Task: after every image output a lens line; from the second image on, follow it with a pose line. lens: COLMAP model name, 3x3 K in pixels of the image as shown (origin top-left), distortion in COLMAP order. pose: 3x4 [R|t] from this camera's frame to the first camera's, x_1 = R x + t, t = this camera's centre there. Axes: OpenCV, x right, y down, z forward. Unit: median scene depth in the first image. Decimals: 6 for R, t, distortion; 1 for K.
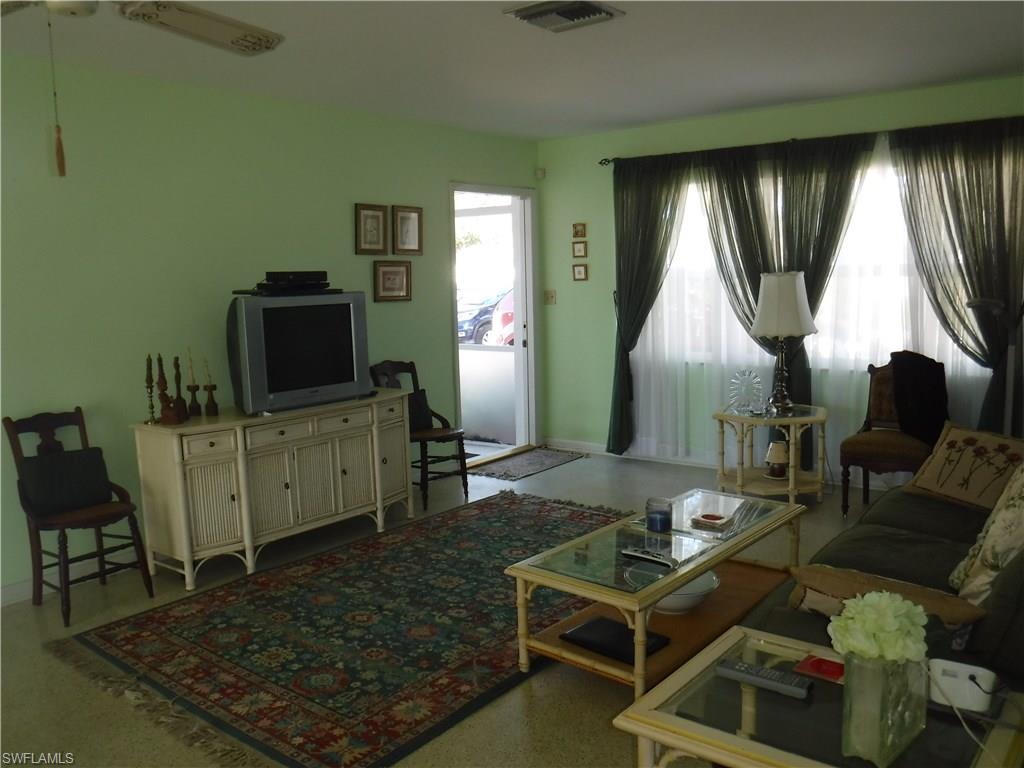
lens RADIAL K [[859.8, 0, 512.0], [0, 859.8, 384.0], [0, 0, 1]] dist [-0.080643, 0.050650]
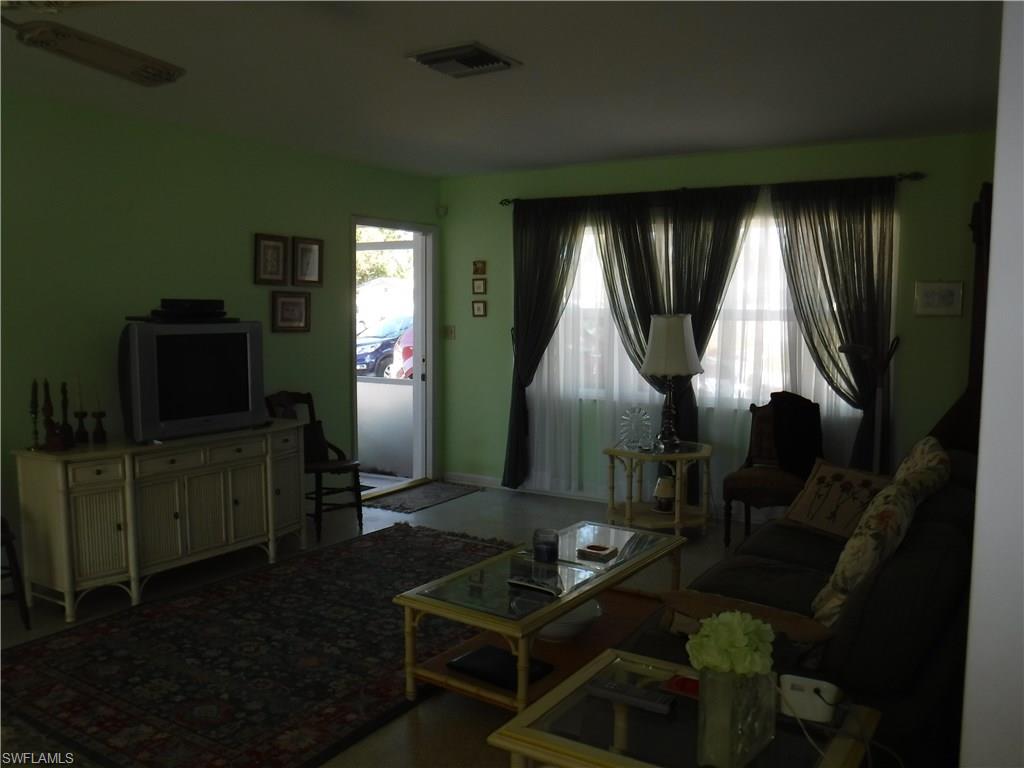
lens RADIAL K [[859.8, 0, 512.0], [0, 859.8, 384.0], [0, 0, 1]] dist [-0.080643, 0.050650]
pose [[0.993542, 0.021610, 0.111390, 0.009600], [-0.017055, 0.998985, -0.041690, 0.001847], [-0.112178, 0.039521, 0.992902, -0.022607]]
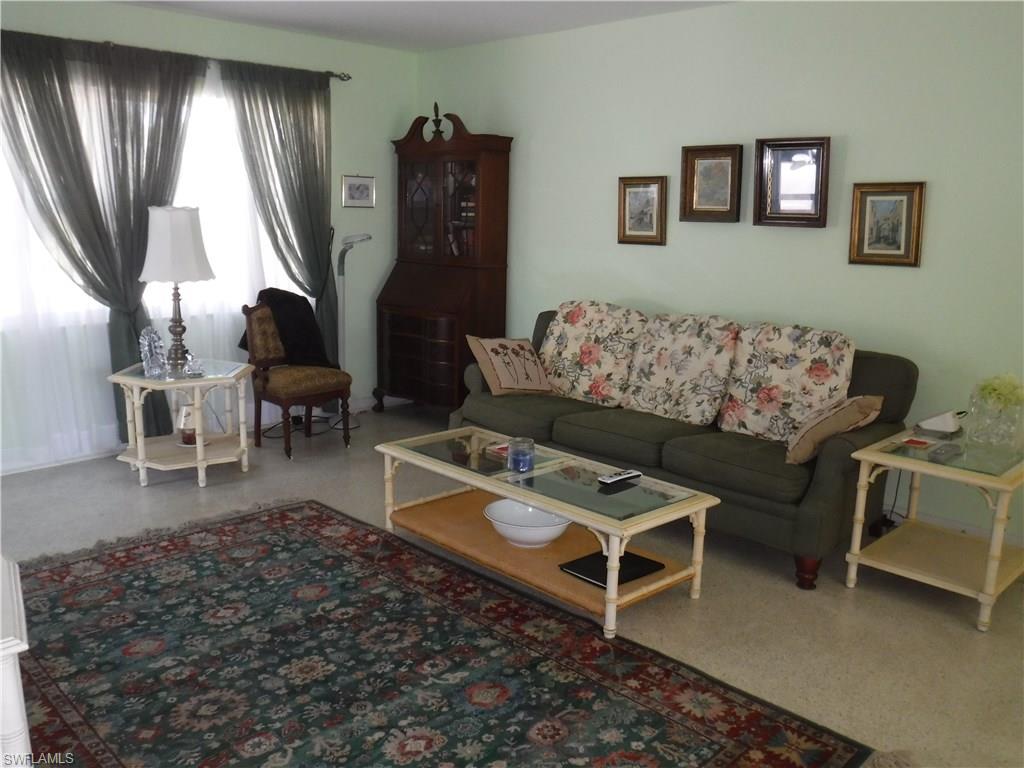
lens RADIAL K [[864.8, 0, 512.0], [0, 864.8, 384.0], [0, 0, 1]] dist [-0.036756, 0.001067]
pose [[0.103320, -0.169479, 0.980103, -0.640559], [0.101258, 0.982049, 0.159141, -0.073145], [-0.989481, 0.082801, 0.118626, 0.705803]]
